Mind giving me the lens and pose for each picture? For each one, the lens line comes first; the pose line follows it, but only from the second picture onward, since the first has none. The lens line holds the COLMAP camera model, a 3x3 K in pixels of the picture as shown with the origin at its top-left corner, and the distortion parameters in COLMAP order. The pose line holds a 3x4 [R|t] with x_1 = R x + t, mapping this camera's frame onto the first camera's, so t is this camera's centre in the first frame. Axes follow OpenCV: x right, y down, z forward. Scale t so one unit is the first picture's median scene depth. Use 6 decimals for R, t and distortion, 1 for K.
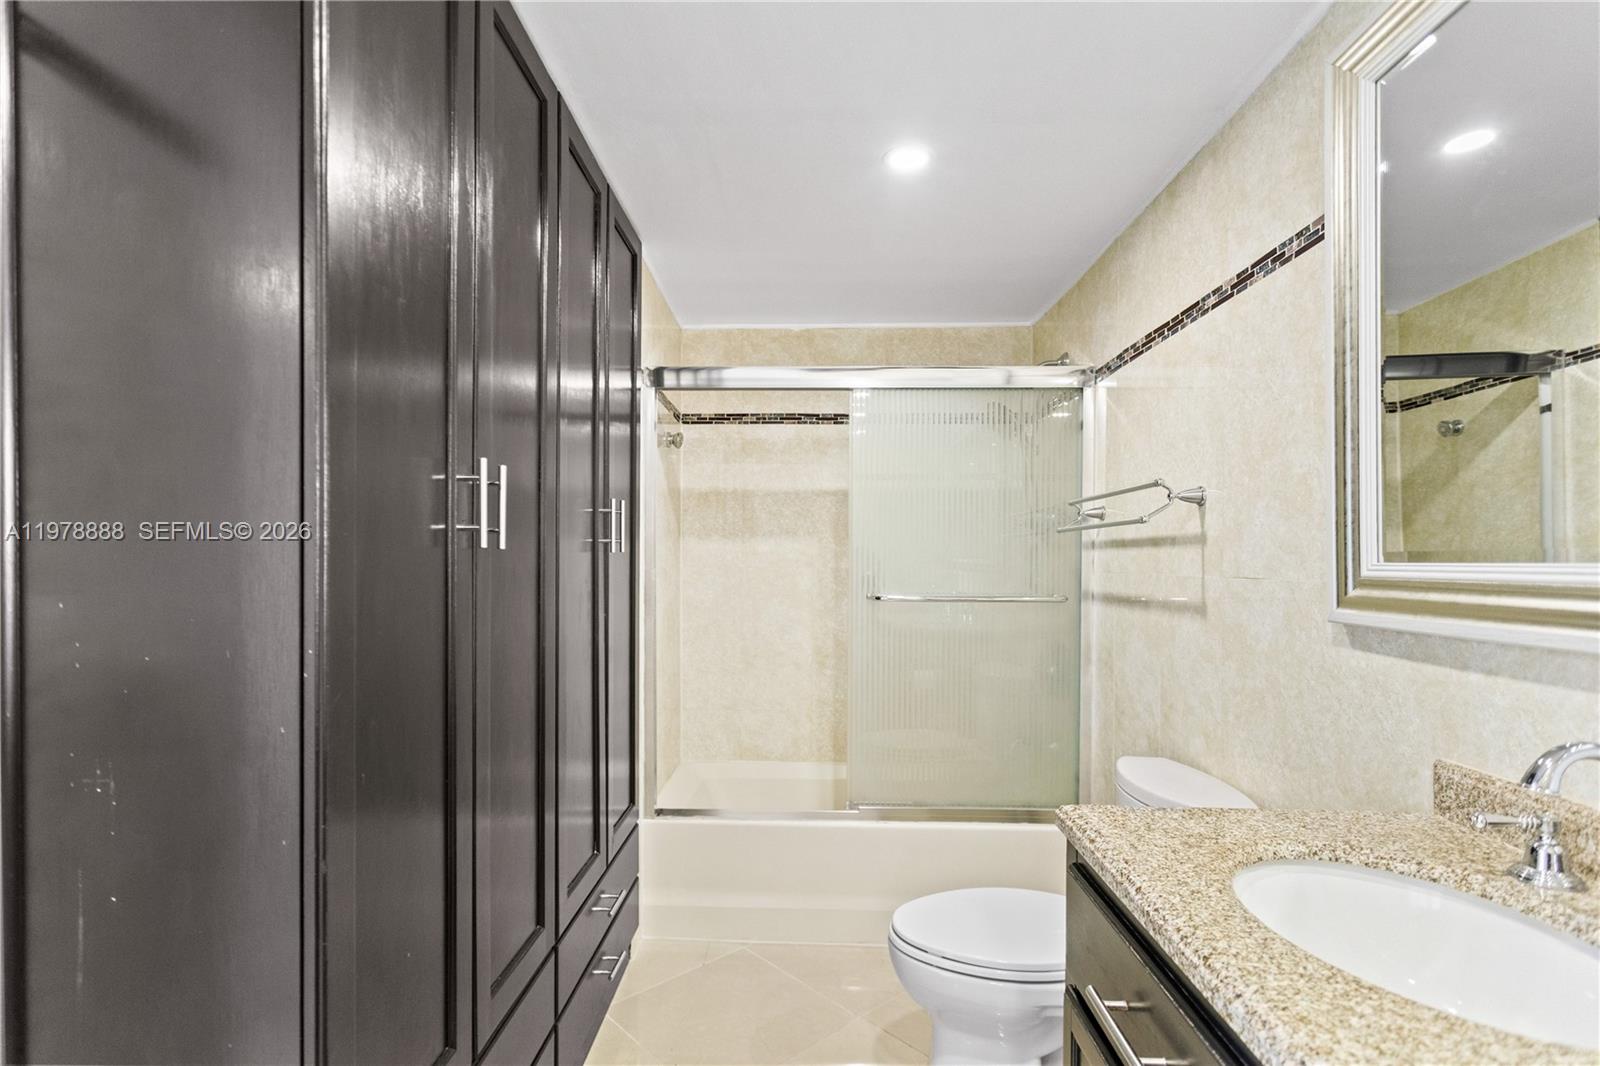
lens RADIAL K [[772.0, 0, 767.9], [0, 772.0, 562.8], [0, 0, 1]] dist [0.003051, -0.001028]
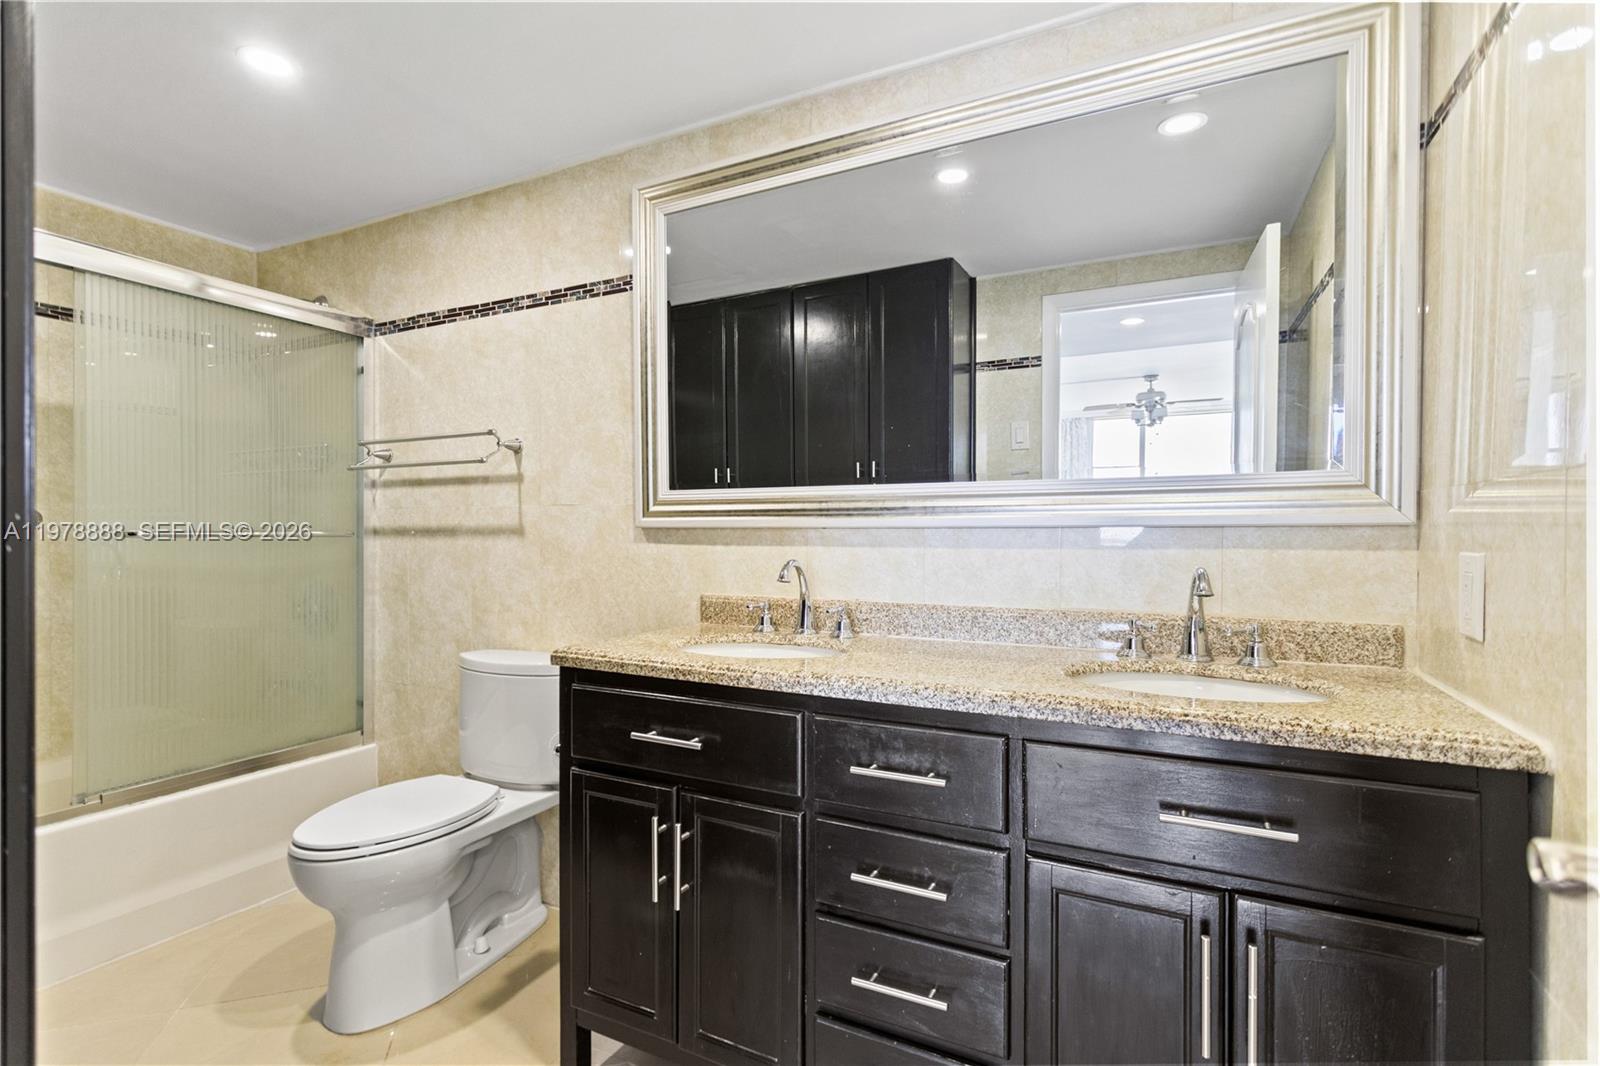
lens RADIAL K [[772.0, 0, 806.8], [0, 772.0, 531.1], [0, 0, 1]] dist [0.003051, -0.001028]
pose [[0.416960, -0.006345, 0.908903, -0.451669], [0.002656, 0.999980, 0.005763, 0.055105], [-0.908921, 0.000011, 0.416968, -0.010677]]
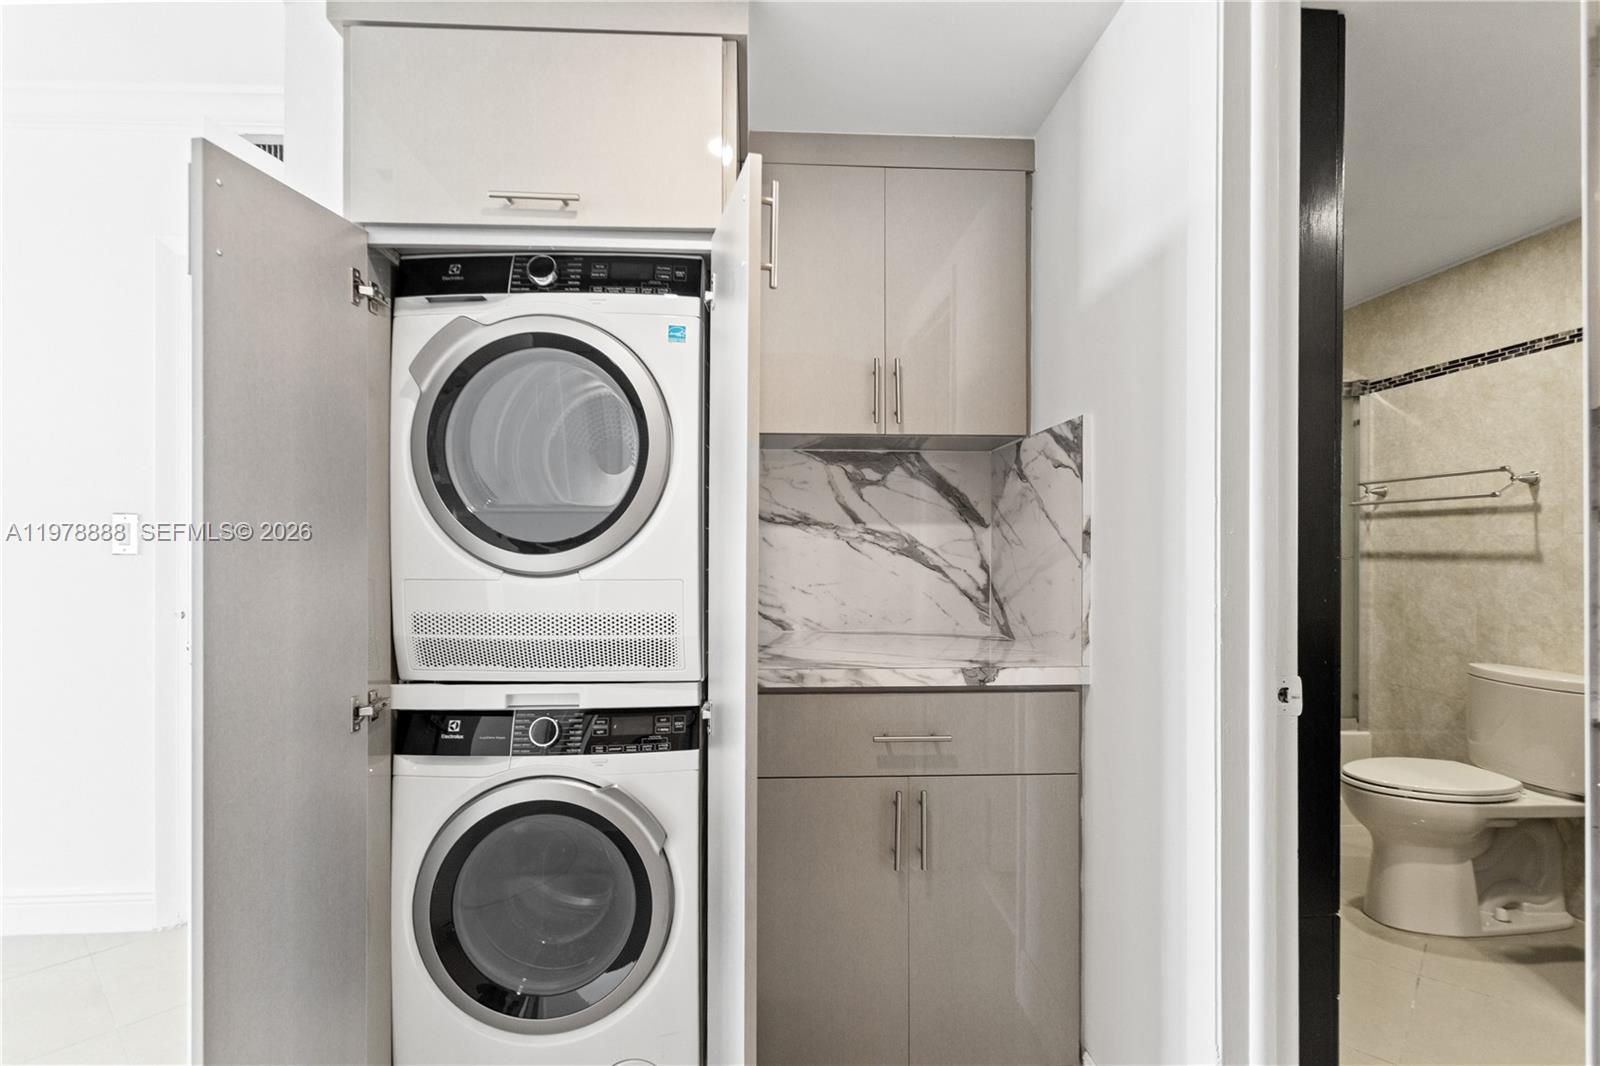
lens RADIAL K [[772.0, 0, 796.5], [0, 772.0, 540.9], [0, 0, 1]] dist [0.003051, -0.001028]
pose [[0.996944, 0.002747, 0.078077, -0.932881], [-0.002225, 0.999975, -0.006781, 0.043304], [-0.078094, 0.006587, 0.996924, -0.332114]]
